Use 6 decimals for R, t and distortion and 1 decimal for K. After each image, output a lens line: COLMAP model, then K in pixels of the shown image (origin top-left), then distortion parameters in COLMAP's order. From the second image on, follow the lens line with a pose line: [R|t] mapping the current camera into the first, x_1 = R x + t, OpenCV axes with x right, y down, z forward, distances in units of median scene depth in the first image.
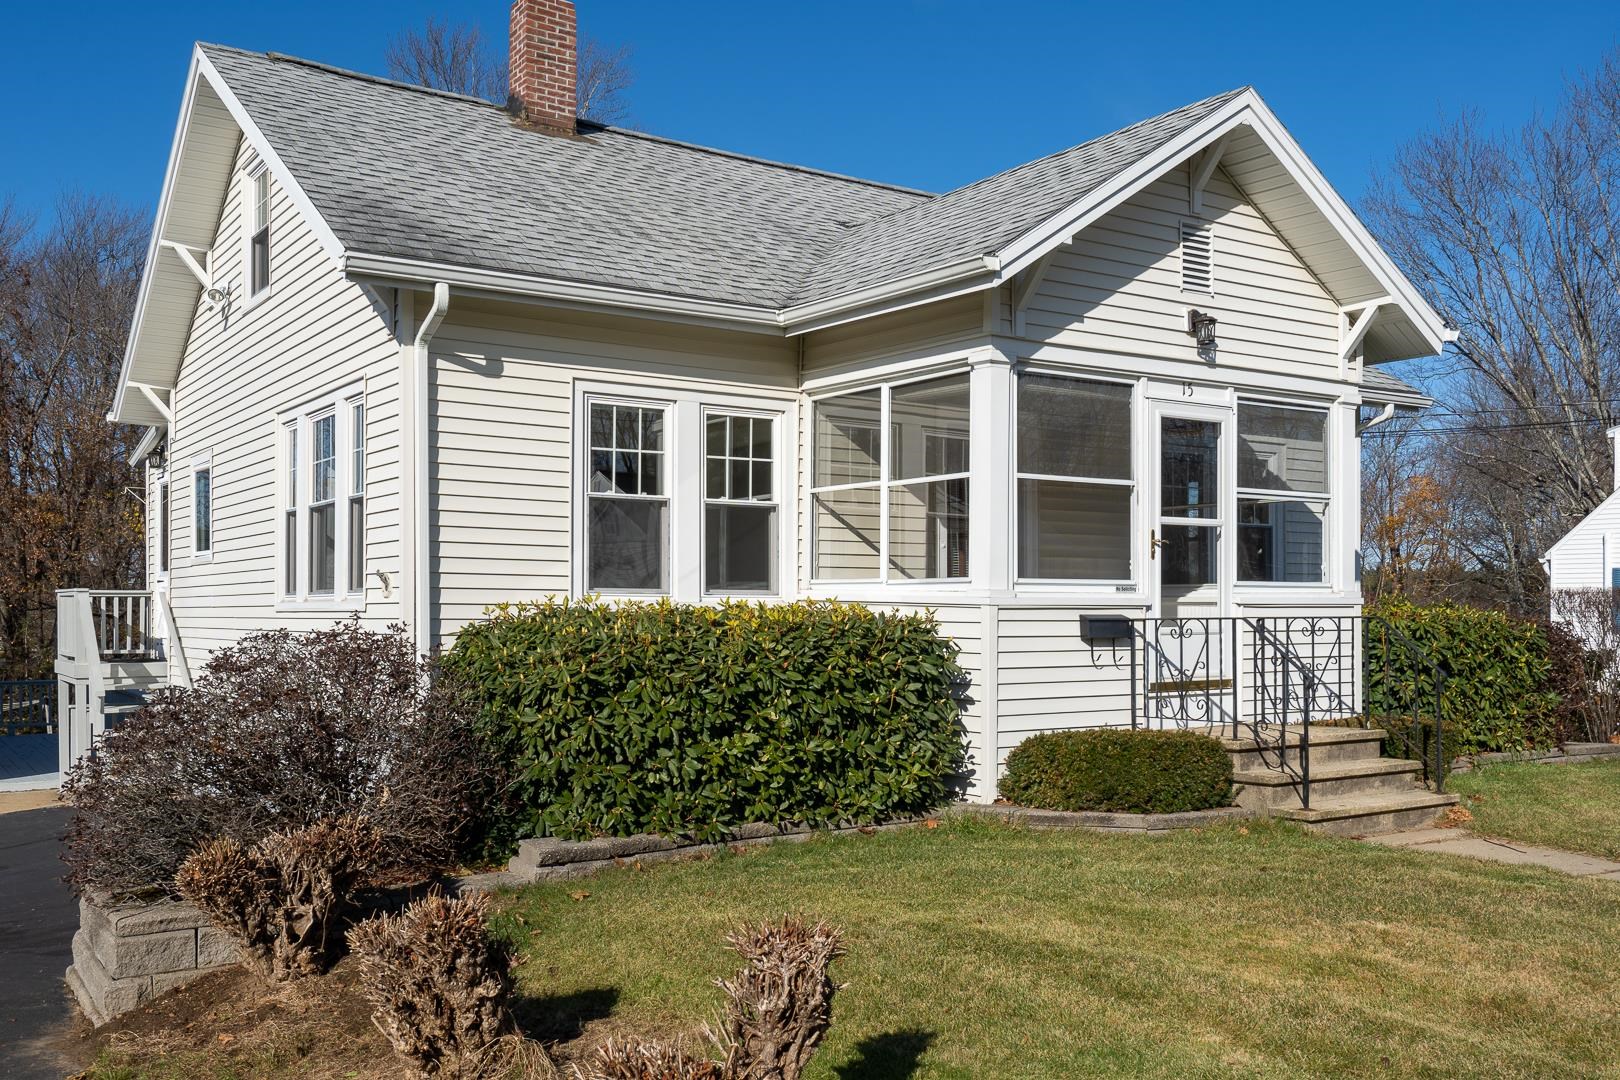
lens RADIAL K [[1482.7, 0, 801.3], [0, 1482.7, 608.2], [0, 0, 1]] dist [0.009779, 0.000000]
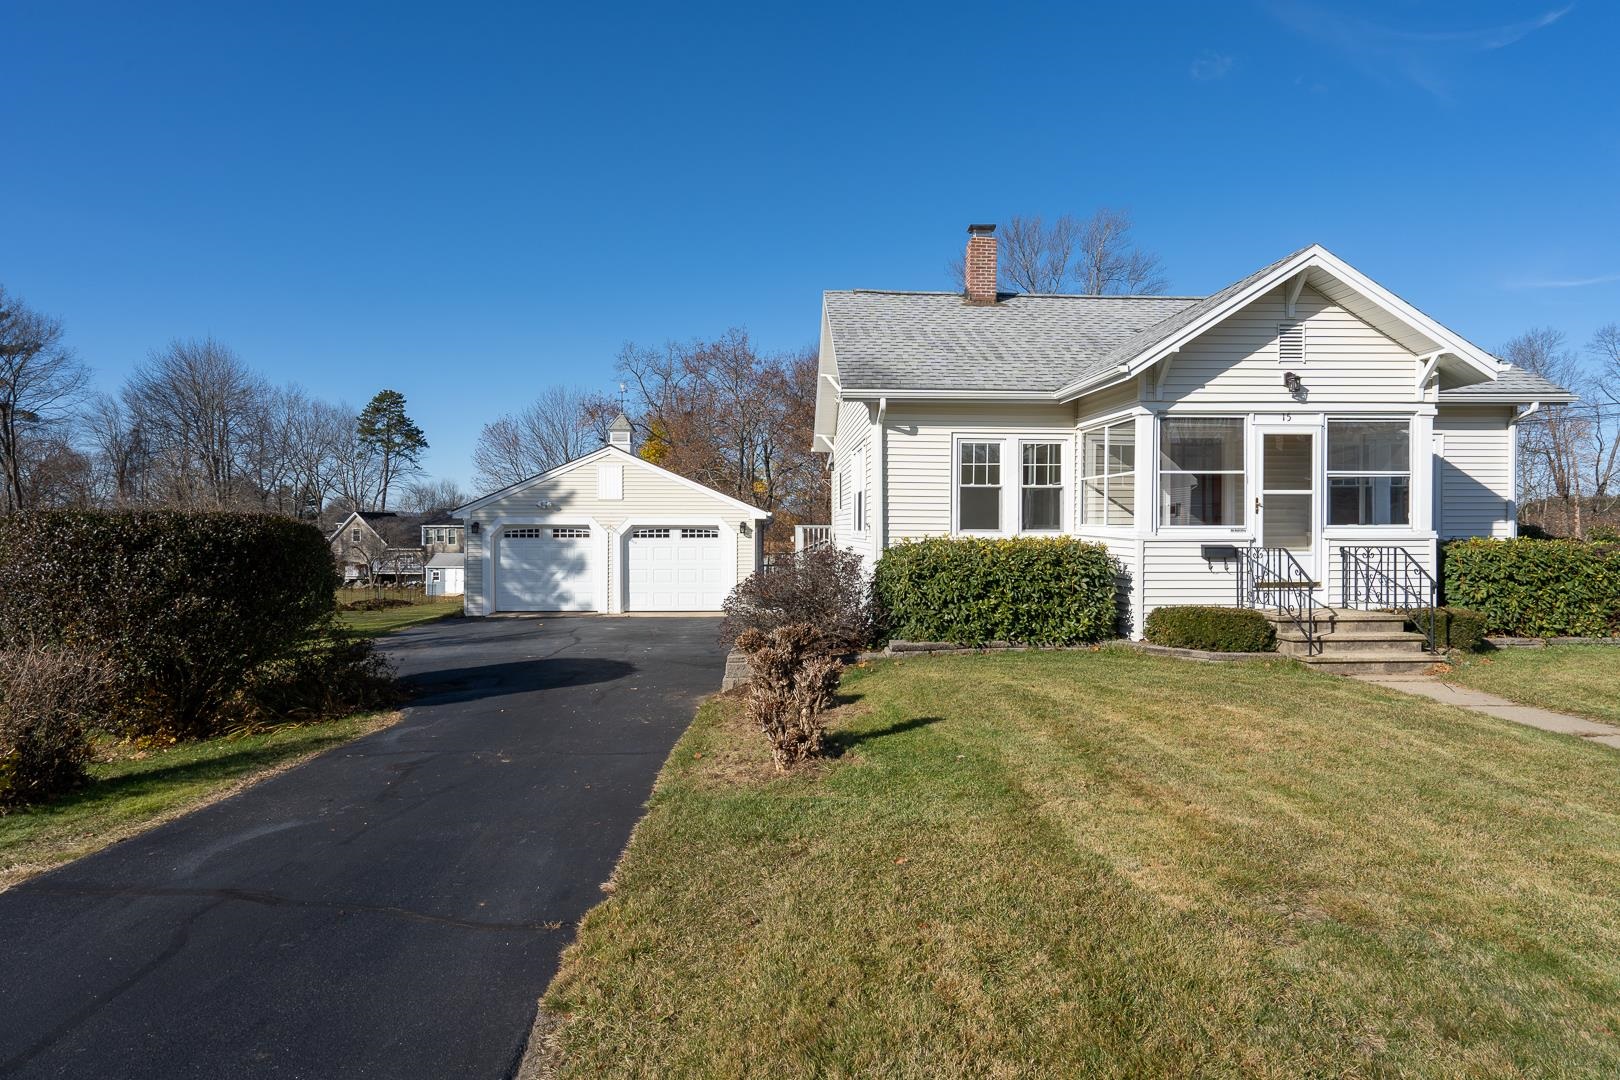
lens RADIAL K [[836.6, 0, 807.2], [0, 836.6, 532.9], [0, 0, 1]] dist [0.006090, 0.000810]
pose [[0.854873, 0.003849, -0.518823, 0.300879], [0.000572, 0.999965, 0.008361, -0.019001], [0.518837, -0.007444, 0.854841, -0.156244]]
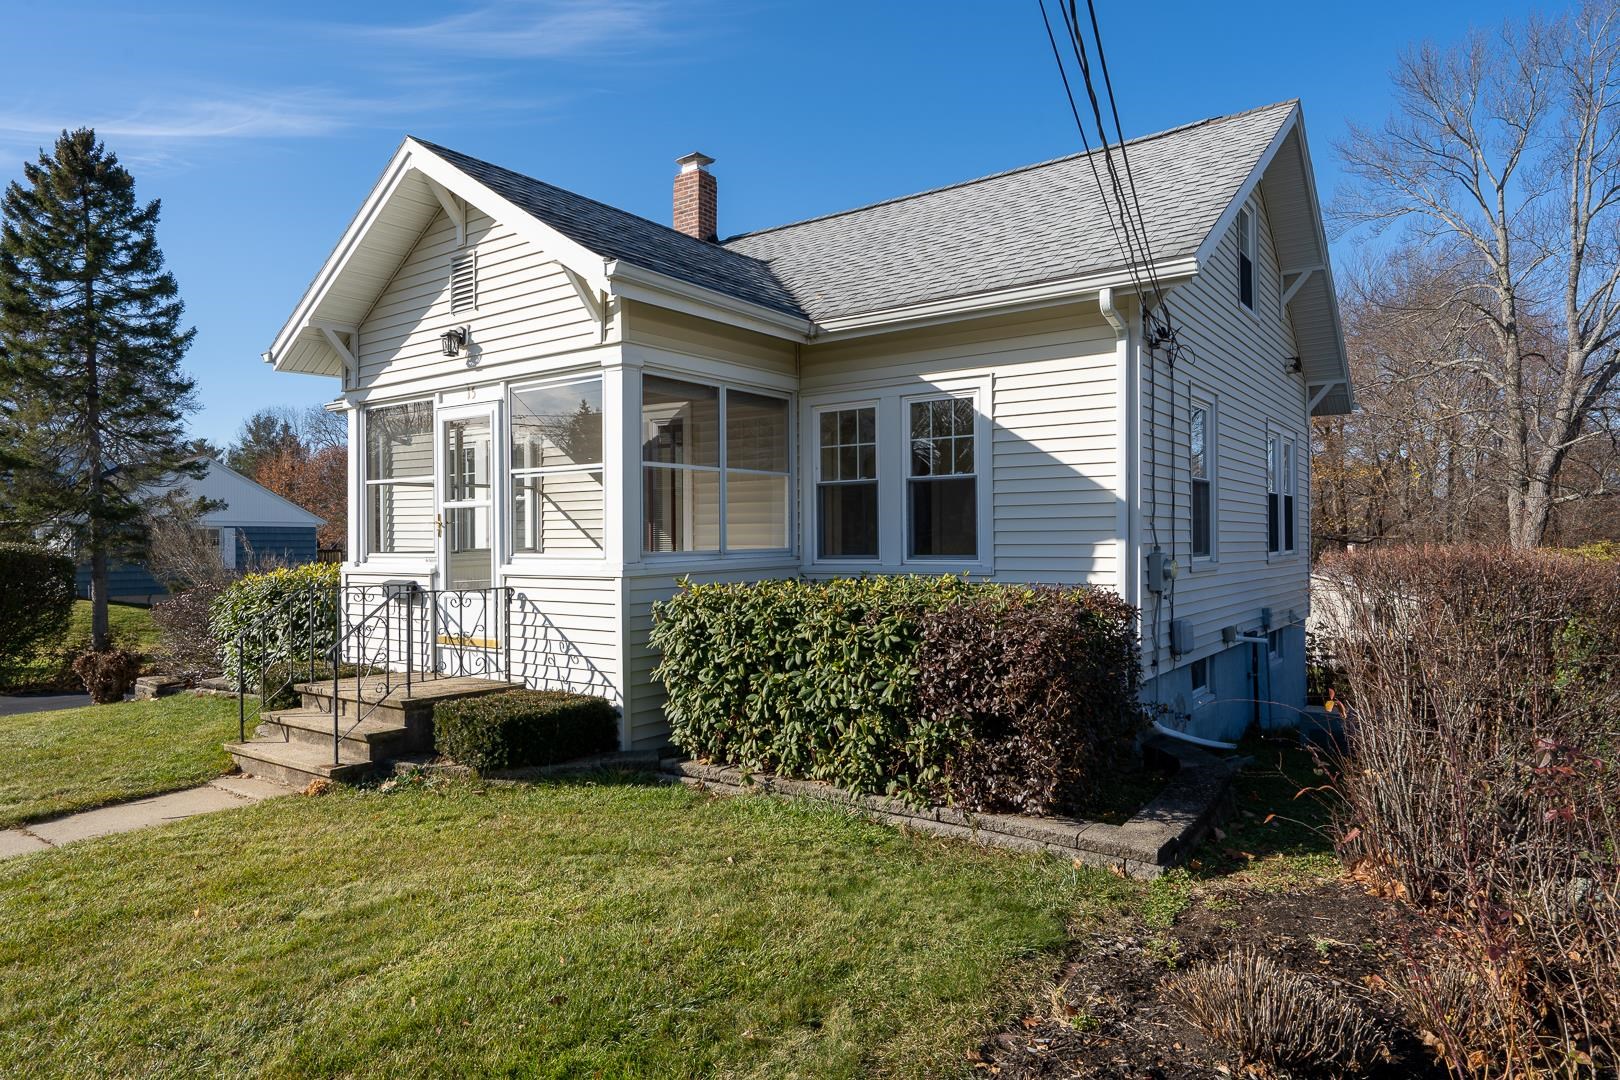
lens RADIAL K [[970.6, 0, 810.0], [0, 970.6, 535.8], [0, 0, 1]] dist [0.005419, 0.000620]
pose [[0.347324, -0.004551, -0.937734, 1.121879], [0.009192, 0.999957, -0.001448, -0.030580], [0.937700, -0.008116, 0.347350, 1.017267]]
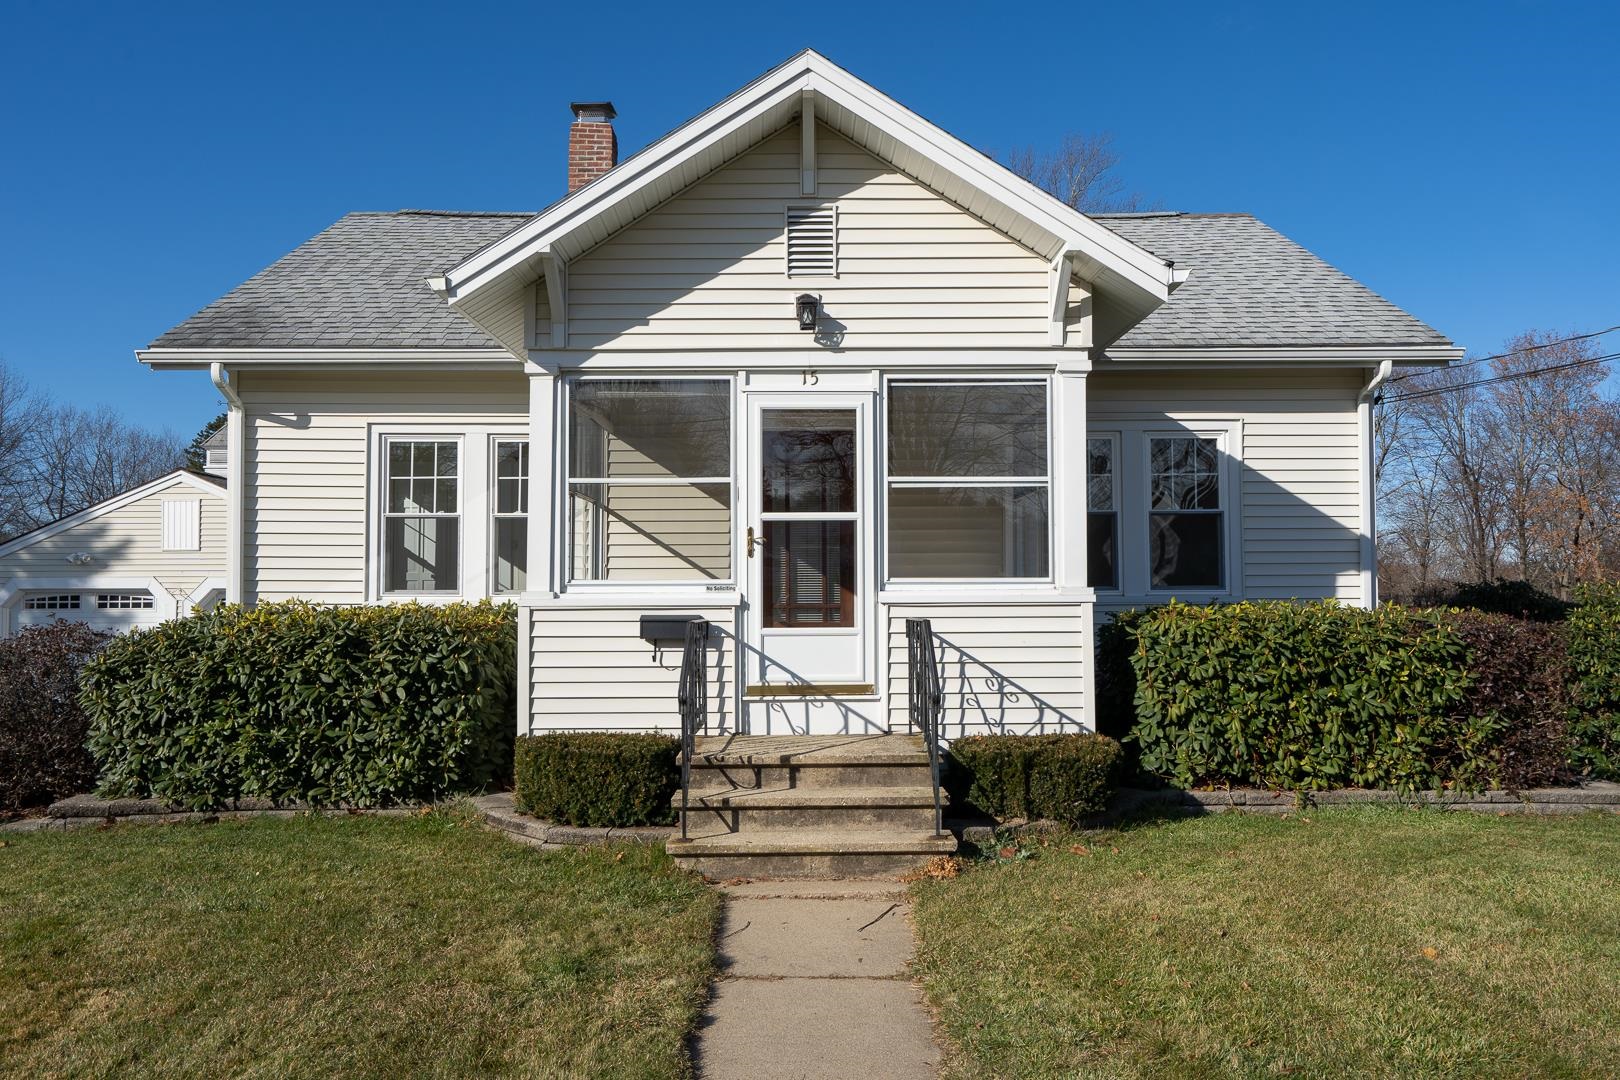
lens RADIAL K [[1108.6, 0, 804.3], [0, 1108.6, 556.9], [0, 0, 1]] dist [0.006311, 0.002351]
pose [[0.835803, -0.021792, -0.548597, 0.667669], [0.004900, 0.999468, -0.032236, -0.010189], [0.549008, 0.024255, 0.835465, 0.420242]]
